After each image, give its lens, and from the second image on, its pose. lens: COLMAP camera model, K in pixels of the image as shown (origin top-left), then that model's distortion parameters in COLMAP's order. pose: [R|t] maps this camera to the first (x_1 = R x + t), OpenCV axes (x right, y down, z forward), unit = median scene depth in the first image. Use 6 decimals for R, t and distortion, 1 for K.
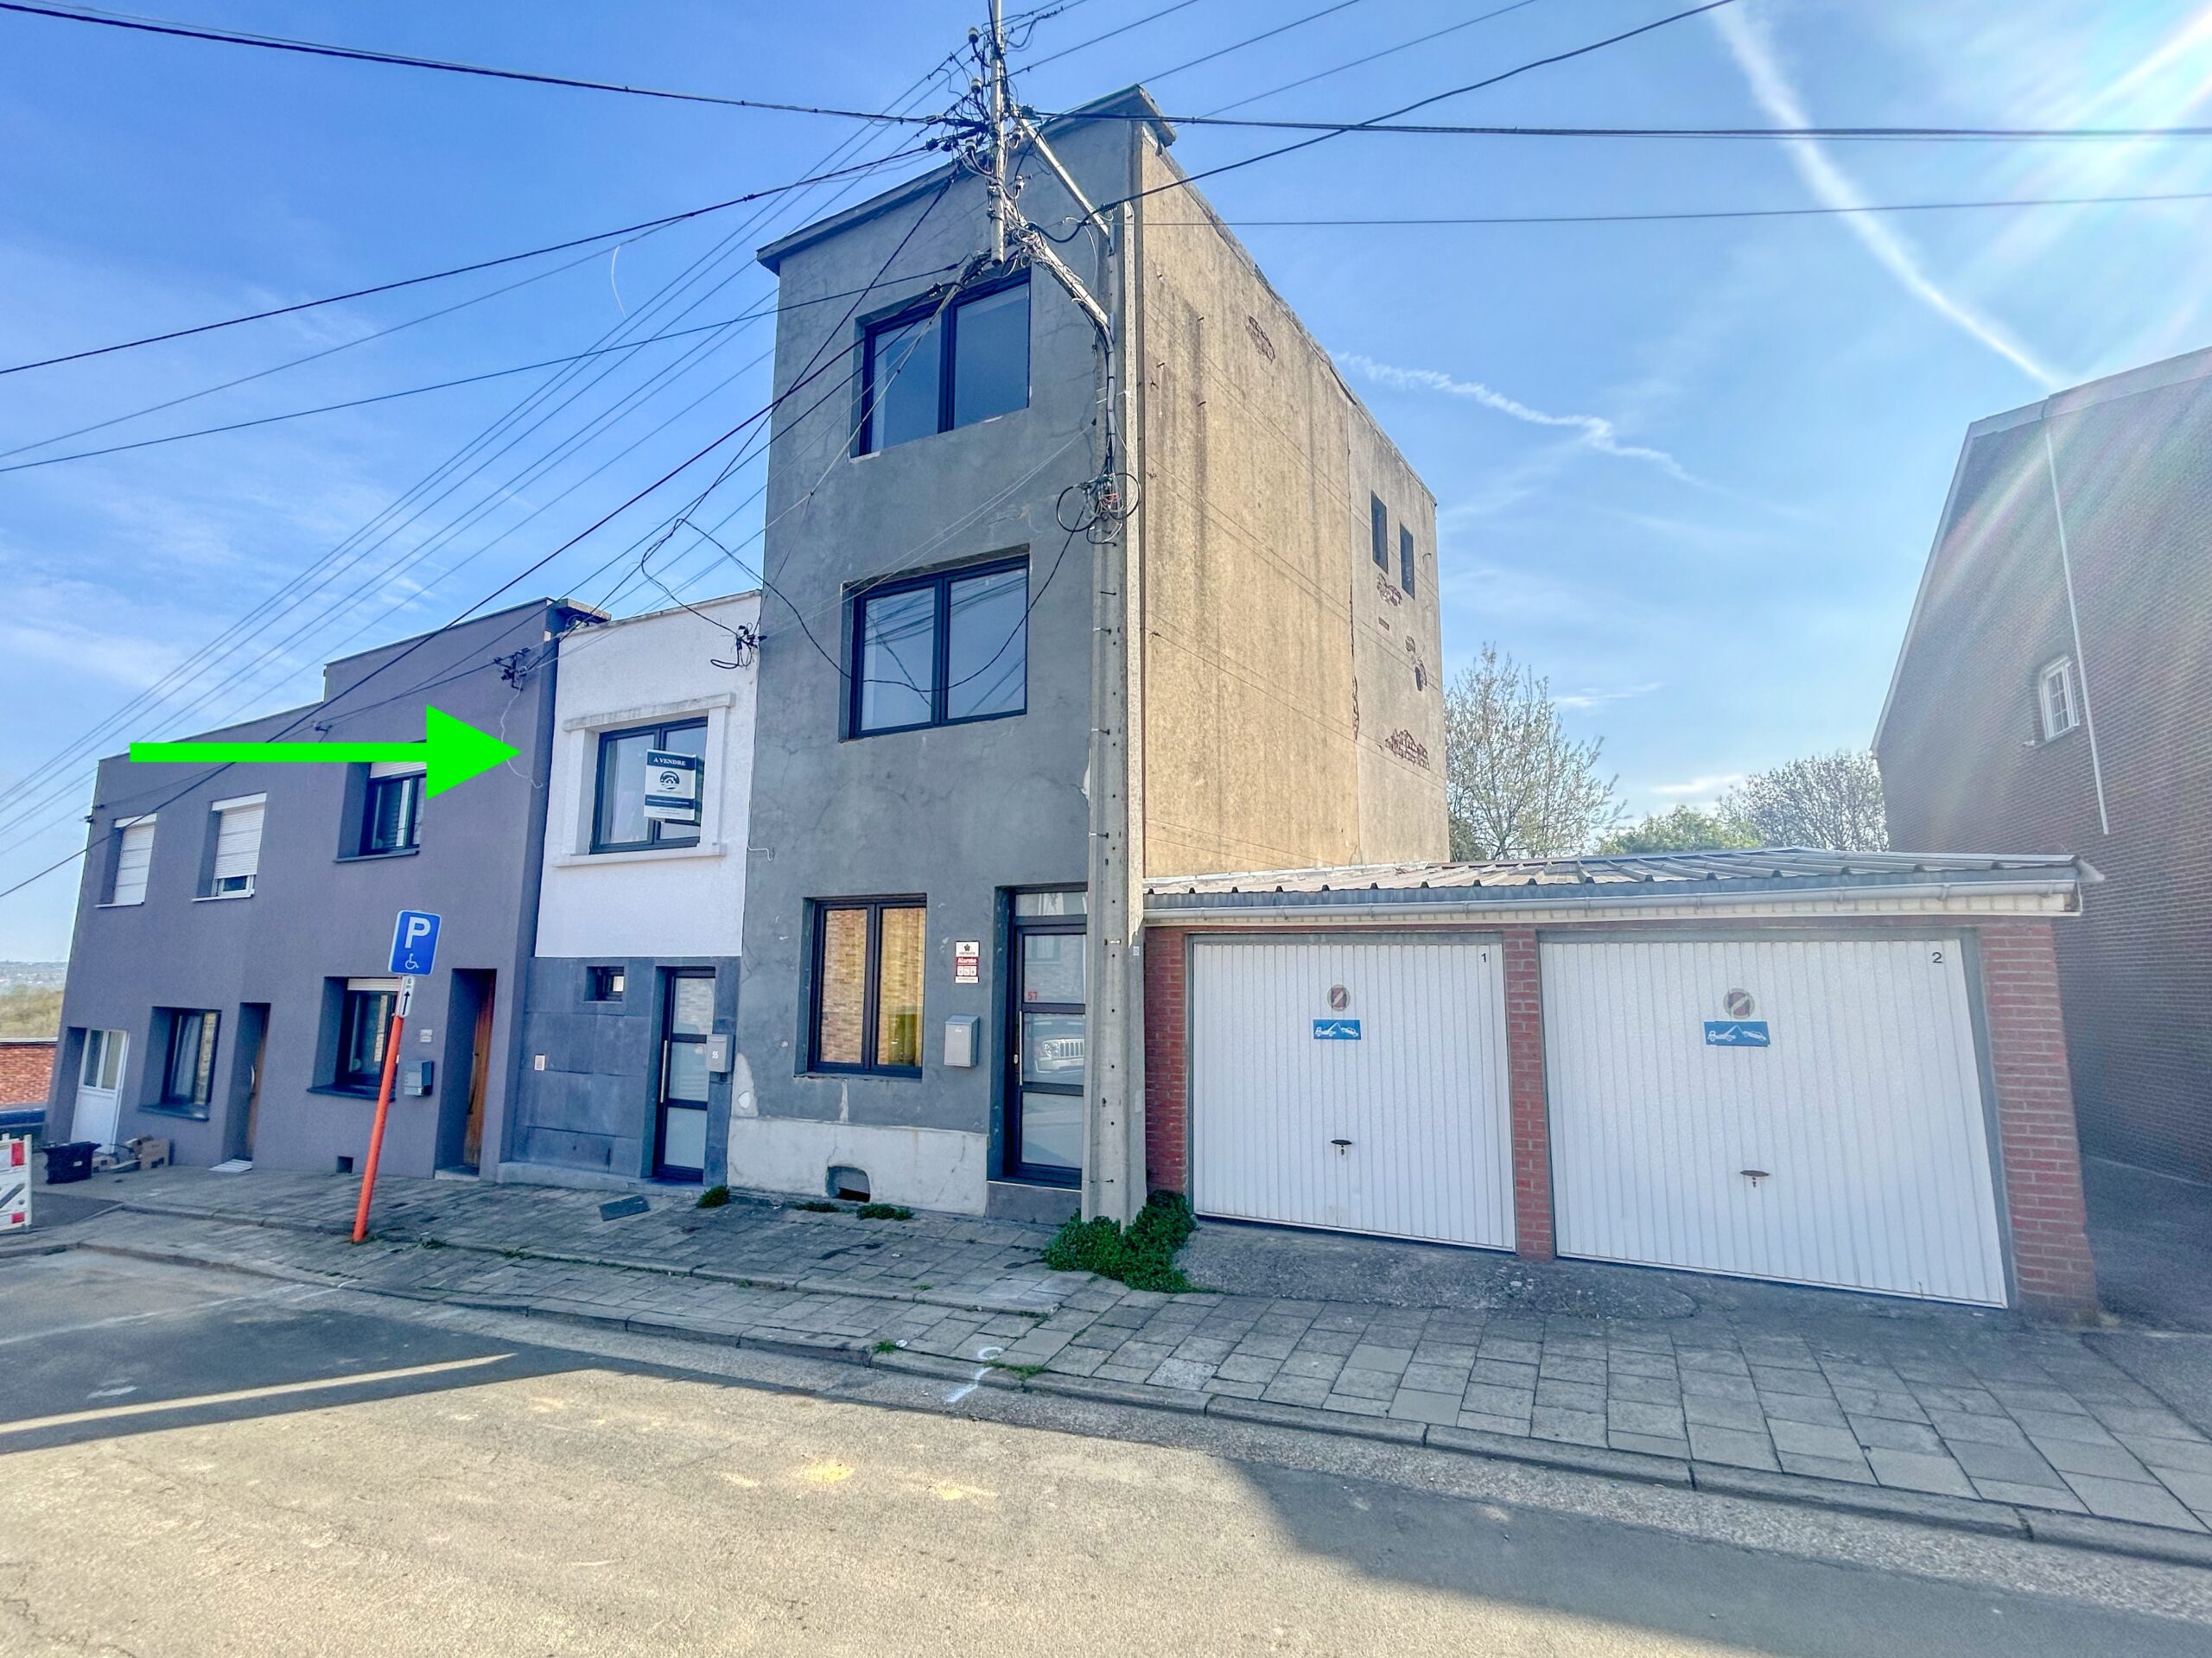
lens RADIAL K [[908.3, 0, 1123.4], [0, 908.3, 837.0], [0, 0, 1]] dist [-0.000549, 0.001224]
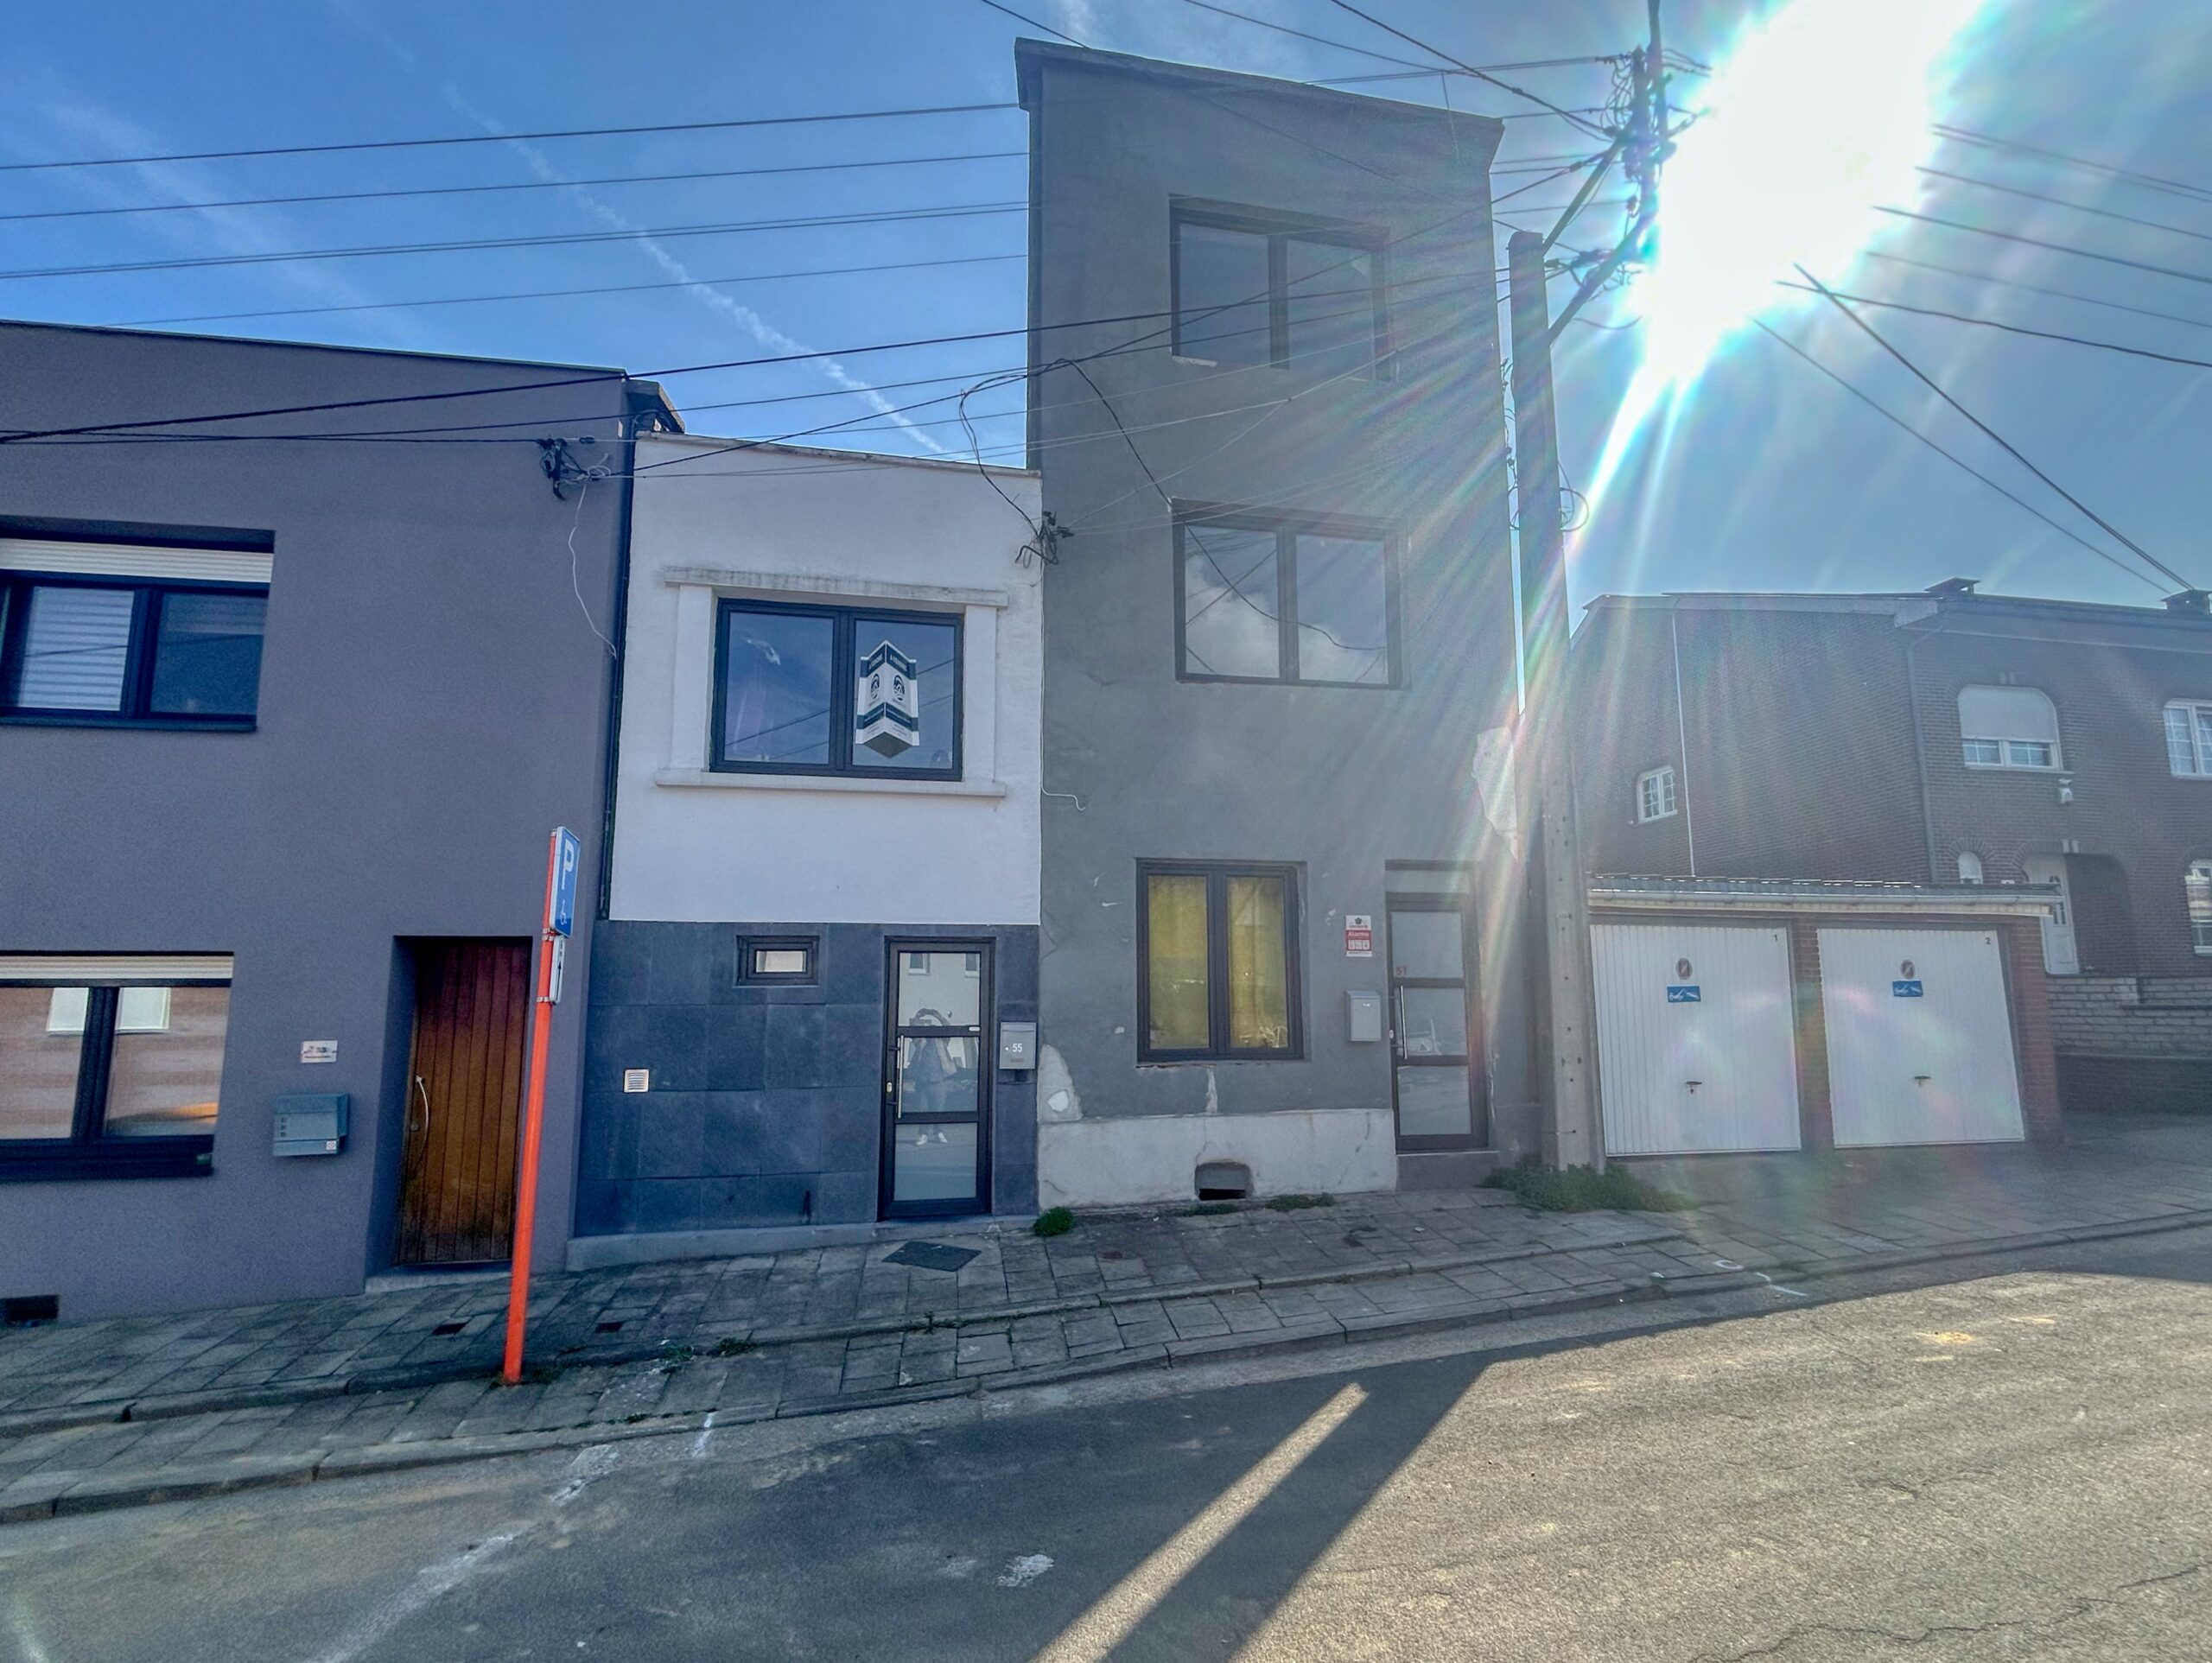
lens RADIAL K [[950.8, 0, 1126.6], [0, 950.8, 874.9], [0, 0, 1]] dist [-0.000822, 0.000546]
pose [[0.822535, 0.068842, 0.564532, -0.903779], [-0.077210, 0.996974, -0.009080, 0.096304], [-0.563449, -0.036119, 0.825361, 0.290306]]
